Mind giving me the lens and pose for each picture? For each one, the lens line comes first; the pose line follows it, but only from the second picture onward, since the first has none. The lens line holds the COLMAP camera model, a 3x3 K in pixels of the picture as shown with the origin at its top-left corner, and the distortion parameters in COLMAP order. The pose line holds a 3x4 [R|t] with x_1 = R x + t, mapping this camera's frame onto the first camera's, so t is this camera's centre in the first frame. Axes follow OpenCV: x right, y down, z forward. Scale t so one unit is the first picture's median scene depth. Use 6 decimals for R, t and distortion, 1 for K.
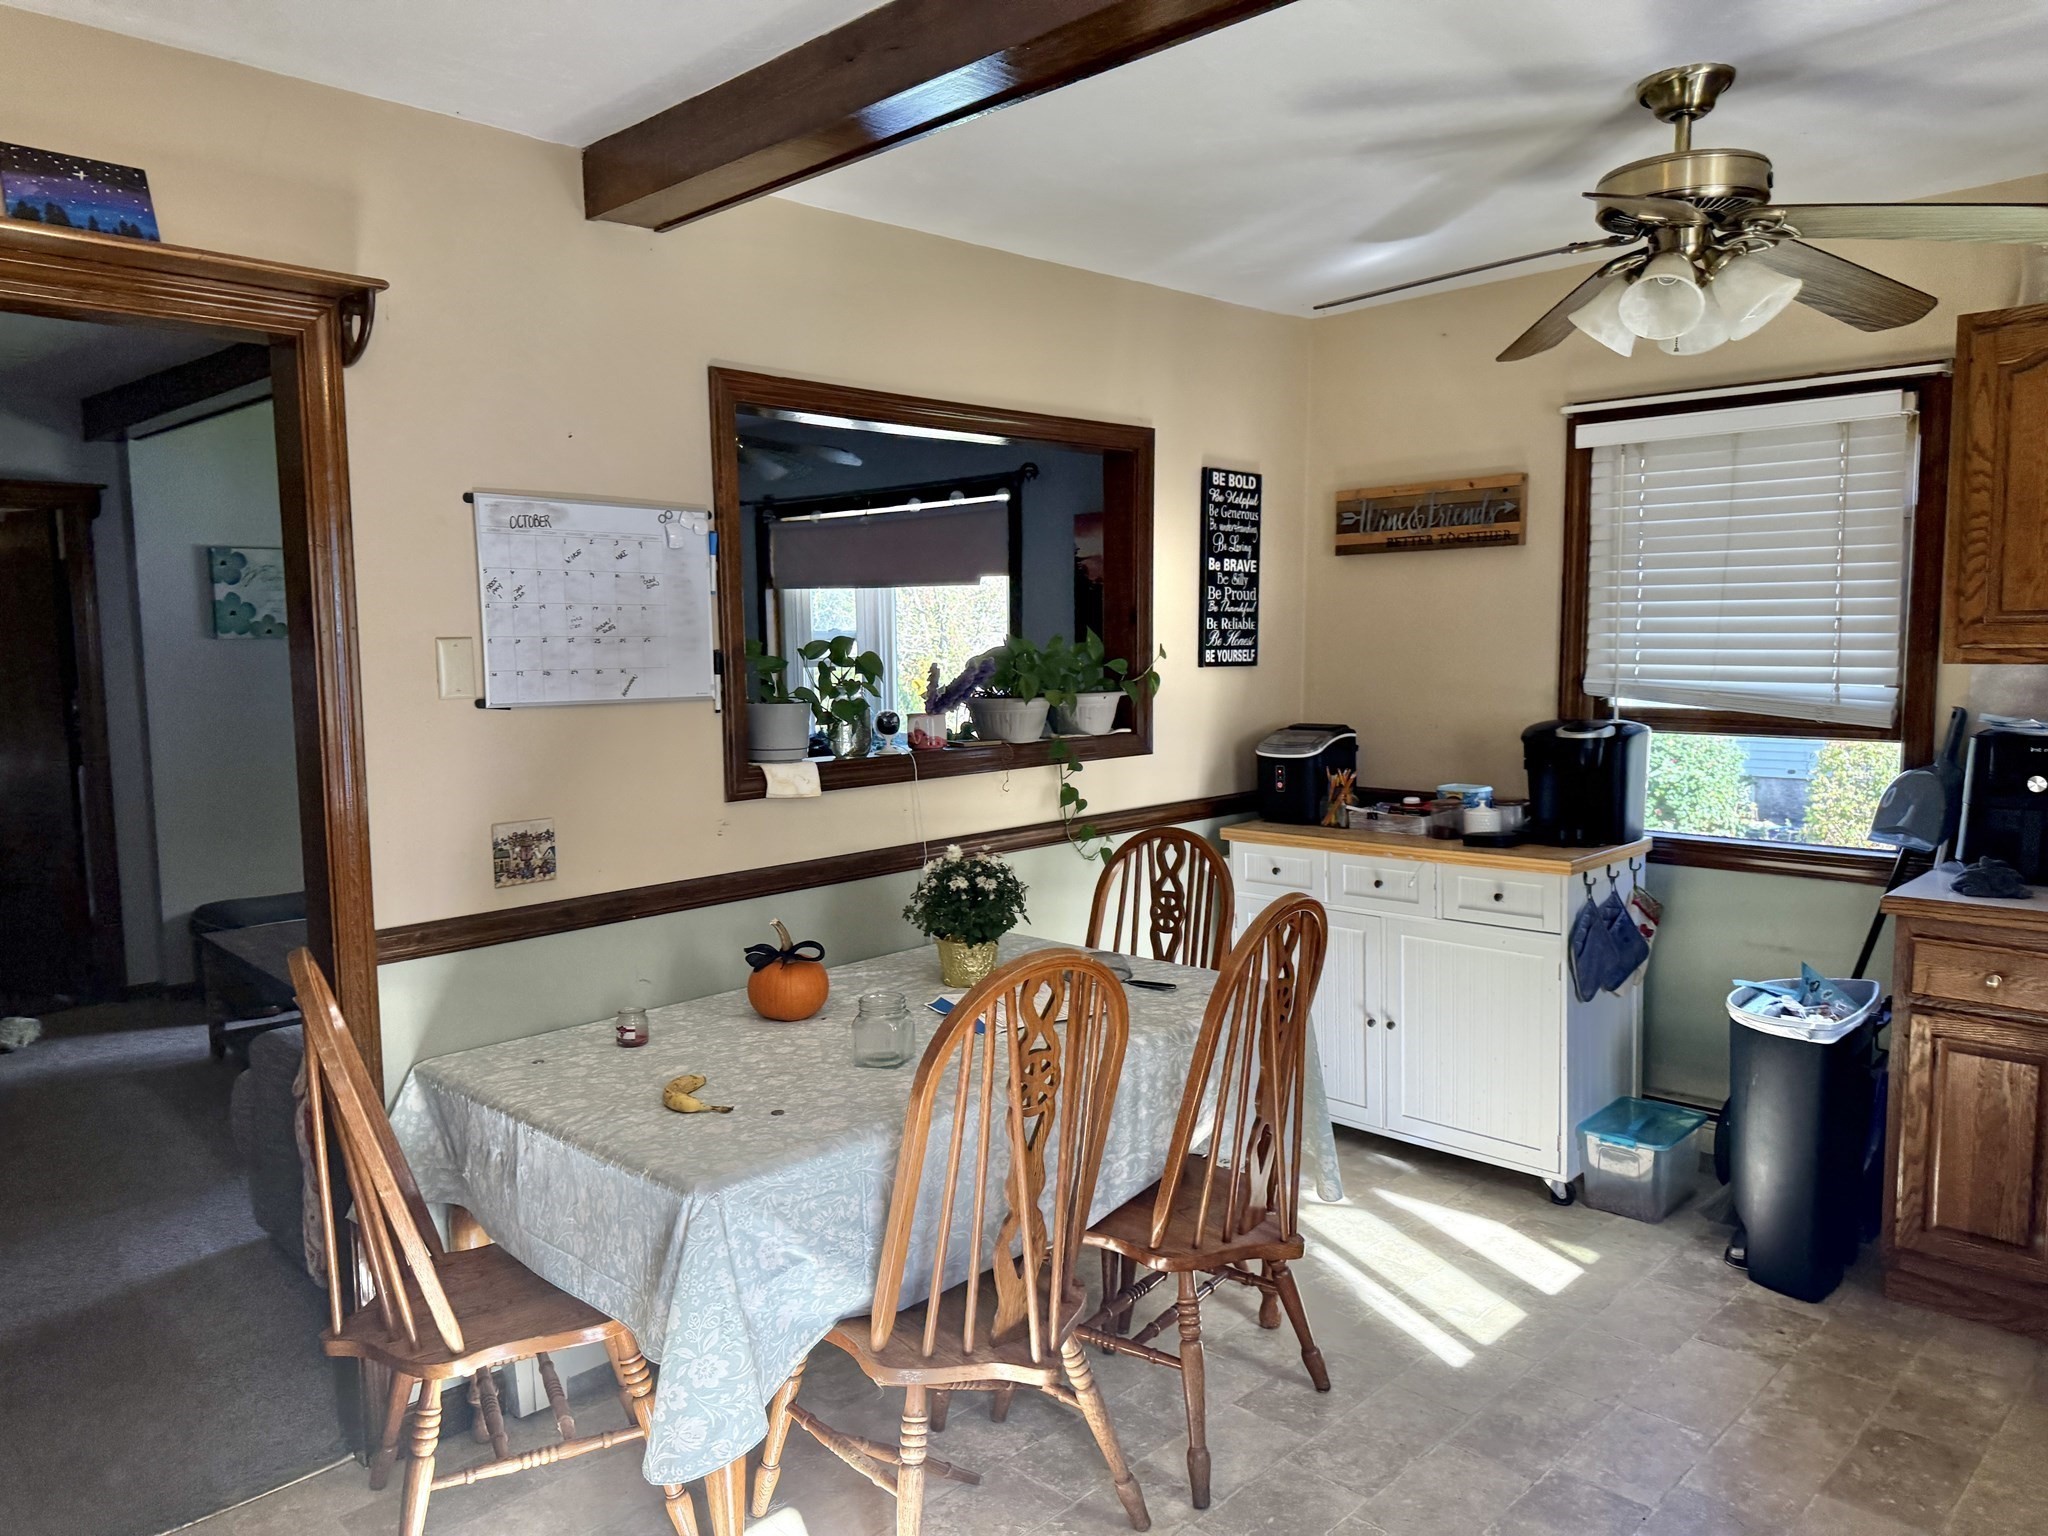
lens RADIAL K [[1442.2, 0, 1024.0], [0, 1442.2, 768.0], [0, 0, 1]] dist [0.138880, -0.171162]
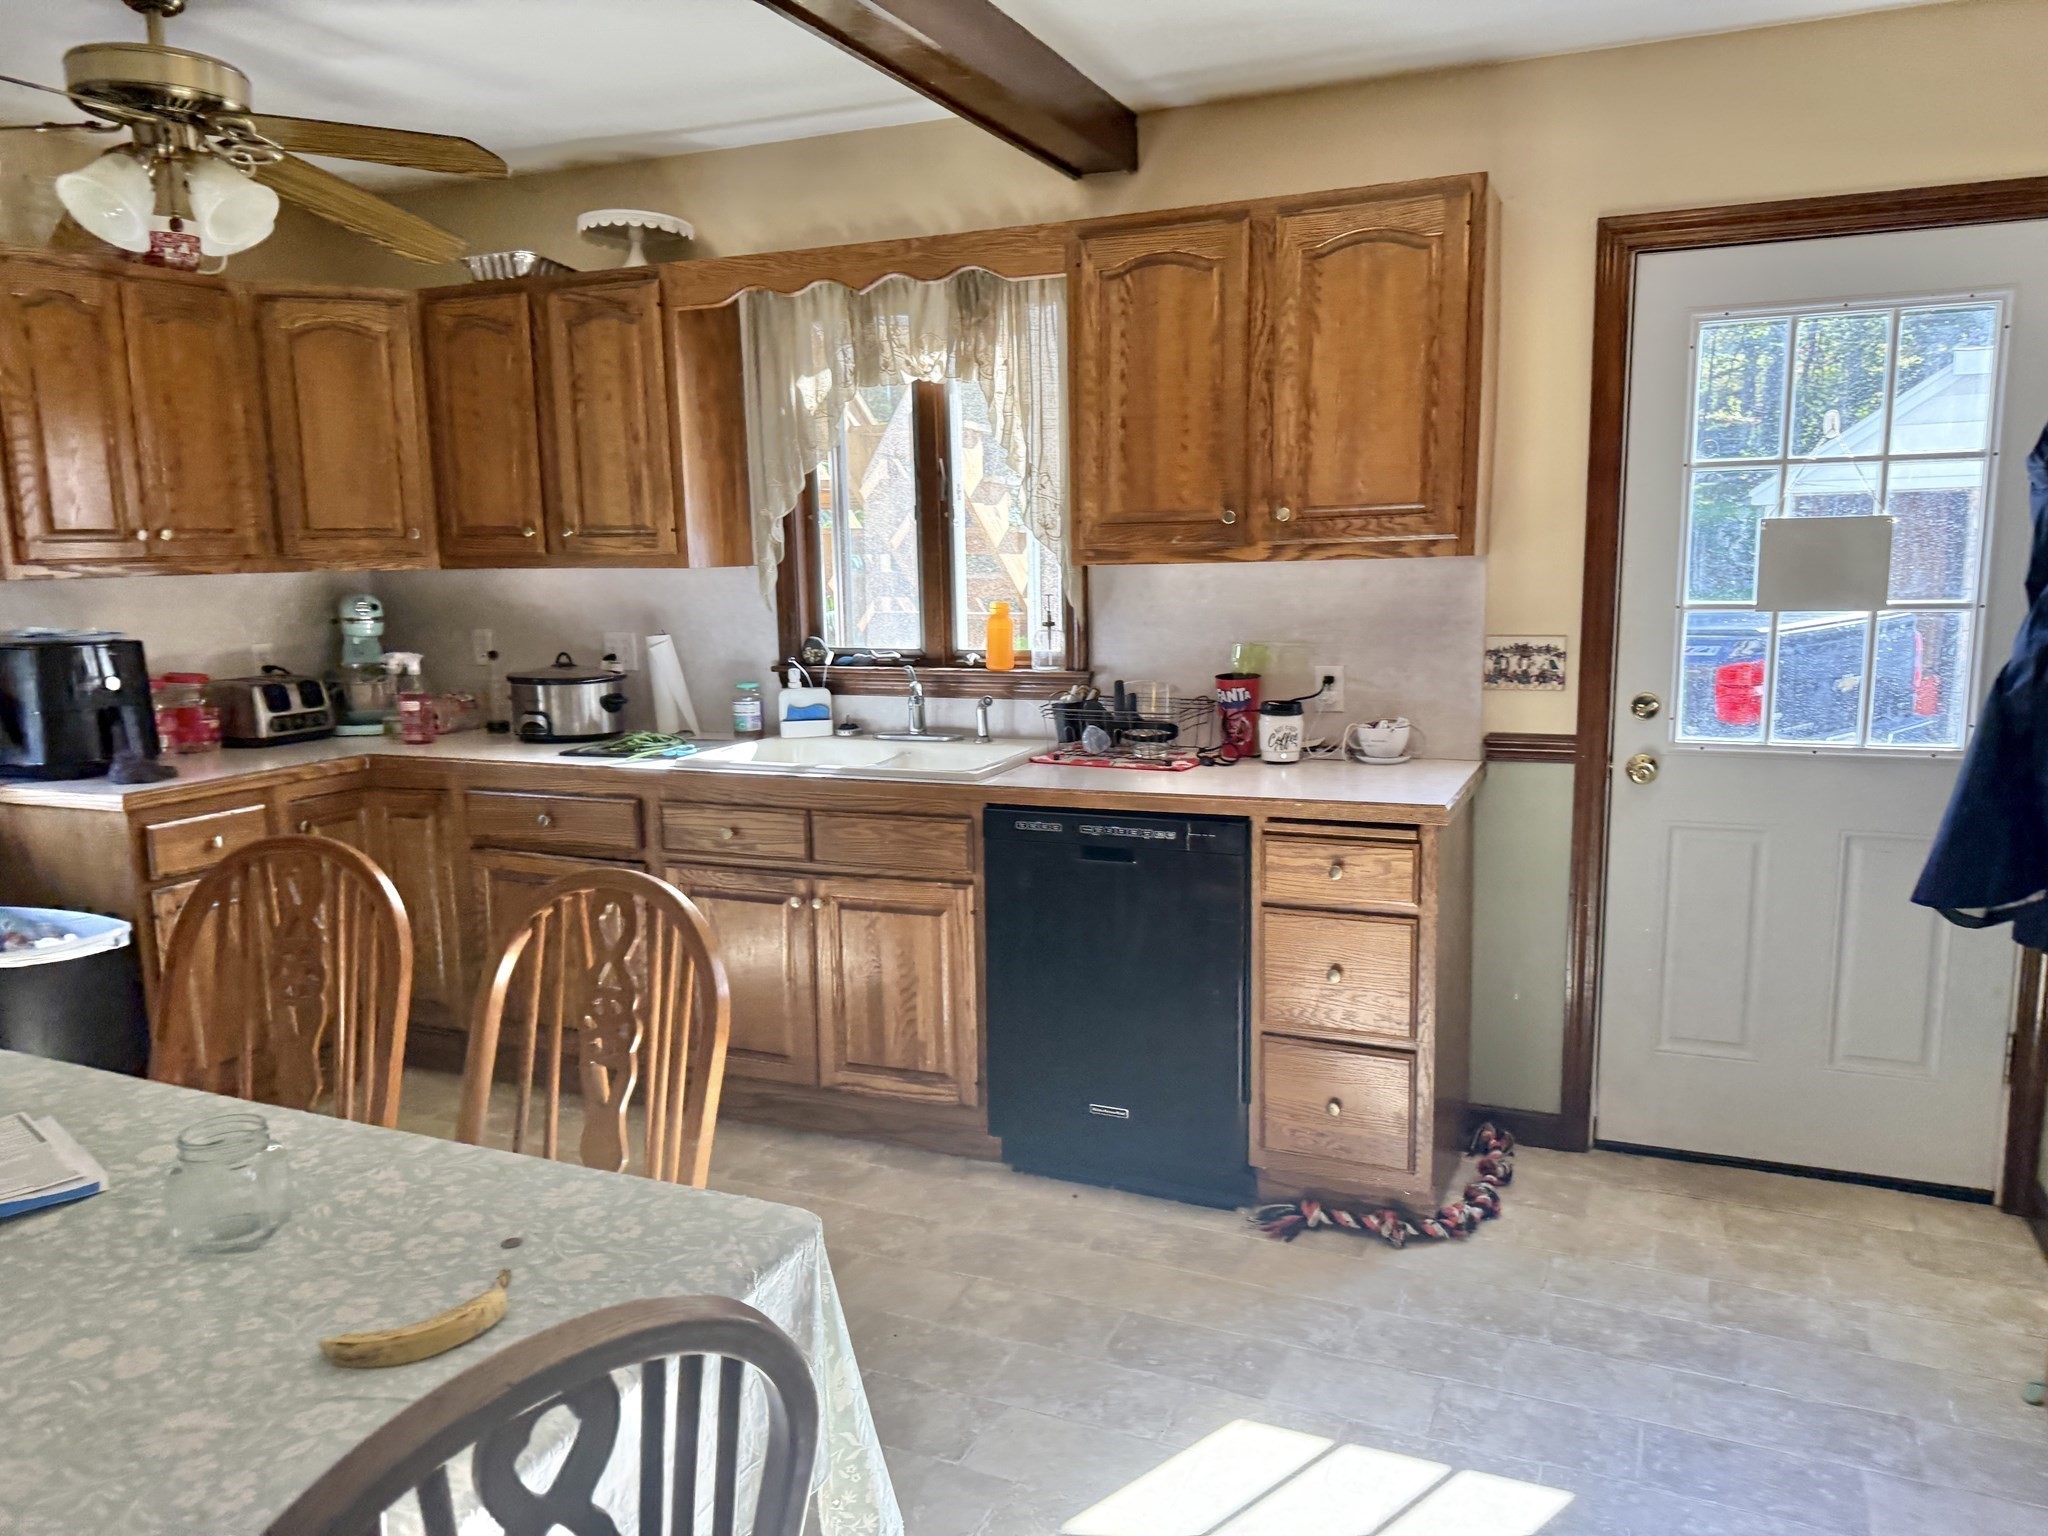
lens RADIAL K [[1473.8, 0, 1025.1], [0, 1473.8, 791.6], [0, 0, 1]] dist [0.038110, -0.046380]
pose [[-0.349591, -0.136409, 0.926919, -0.578554], [0.112626, 0.976051, 0.186117, -0.038574], [-0.930108, 0.169460, -0.325855, 0.682371]]
